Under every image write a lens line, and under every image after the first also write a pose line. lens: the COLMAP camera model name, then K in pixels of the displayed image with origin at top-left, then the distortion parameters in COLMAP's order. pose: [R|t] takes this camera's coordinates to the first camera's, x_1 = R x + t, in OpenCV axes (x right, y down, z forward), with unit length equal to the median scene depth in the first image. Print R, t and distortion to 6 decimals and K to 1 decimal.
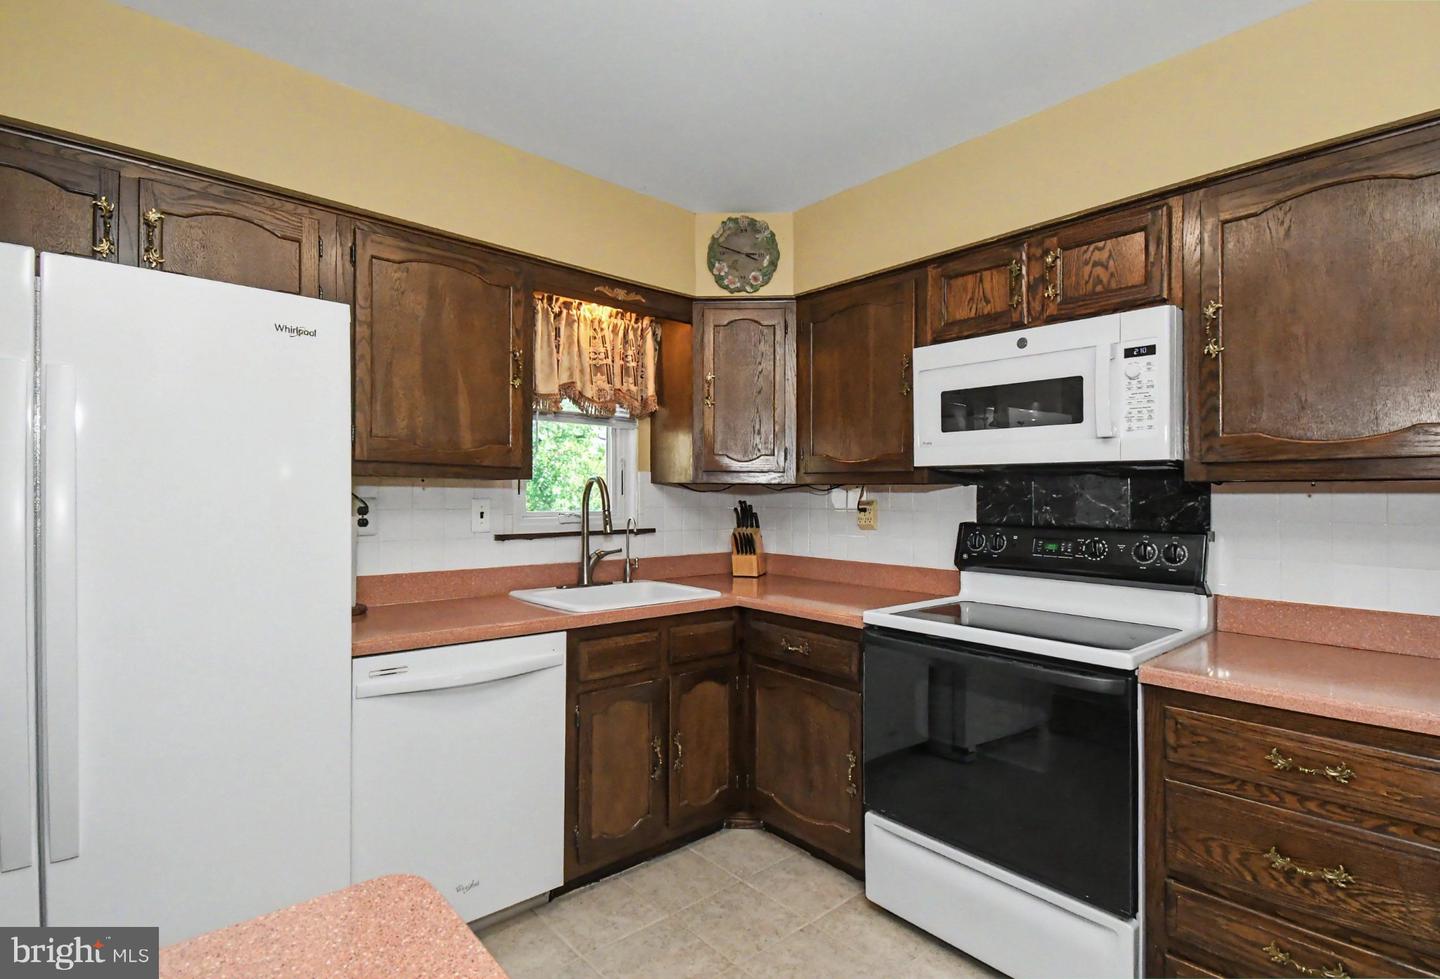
lens RADIAL K [[690.3, 0, 720.5], [0, 690.3, 515.4], [0, 0, 1]] dist [0.021823, 0.000018]
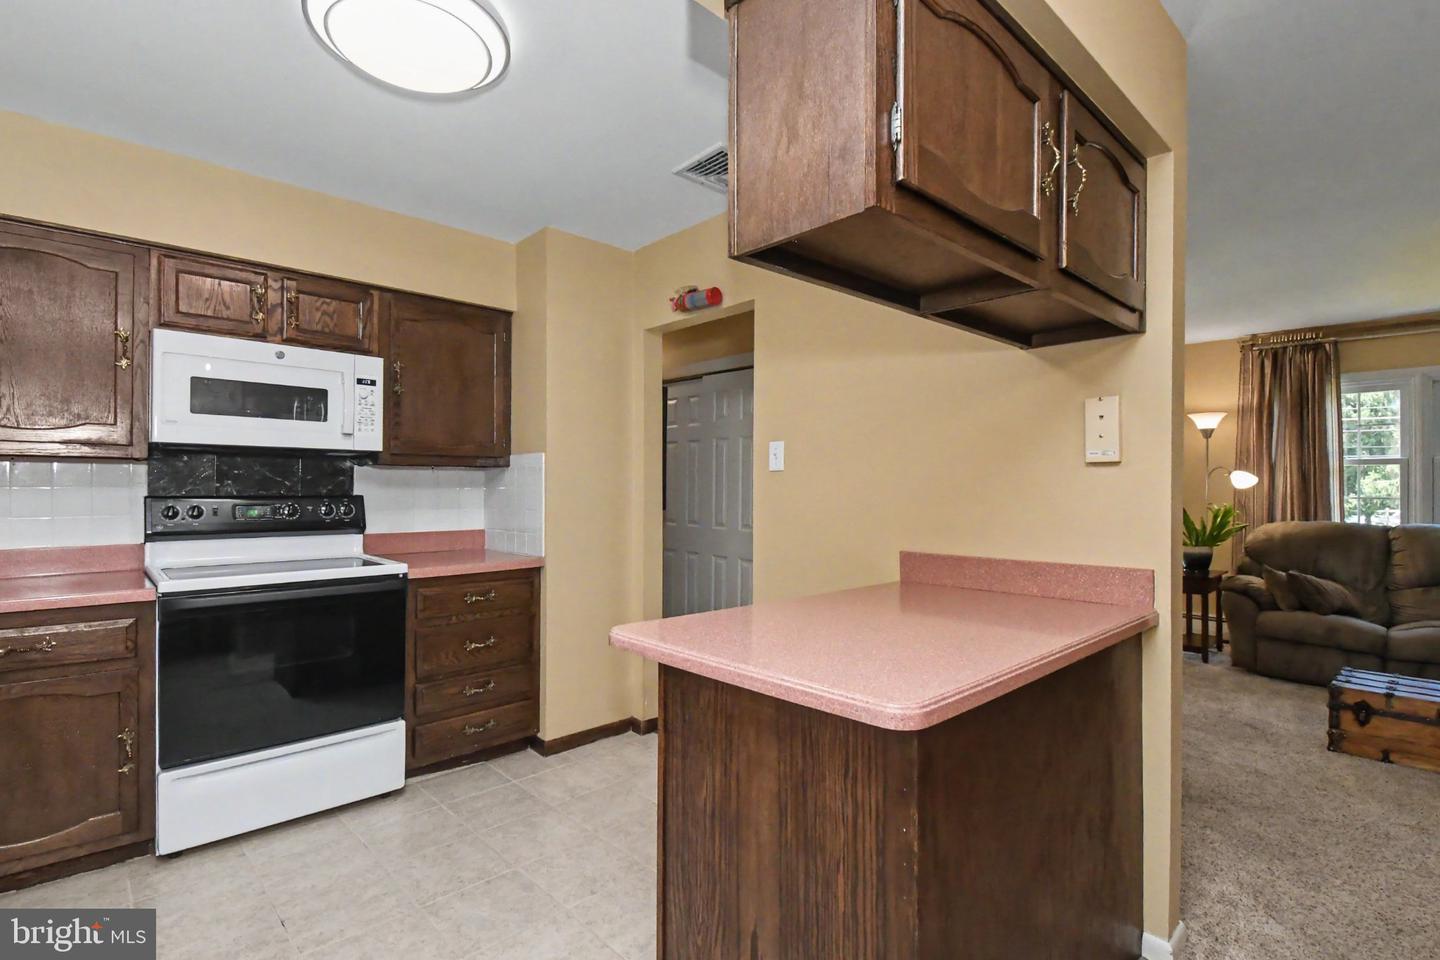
lens RADIAL K [[674.0, 0, 720.0], [0, 674.0, 480.0], [0, 0, 1]] dist [-0.000501, -0.000472]
pose [[-0.015003, -0.006989, 0.999863, -0.805460], [0.014428, 0.999870, 0.007206, -0.009198], [-0.999783, 0.014534, -0.014900, 0.183816]]
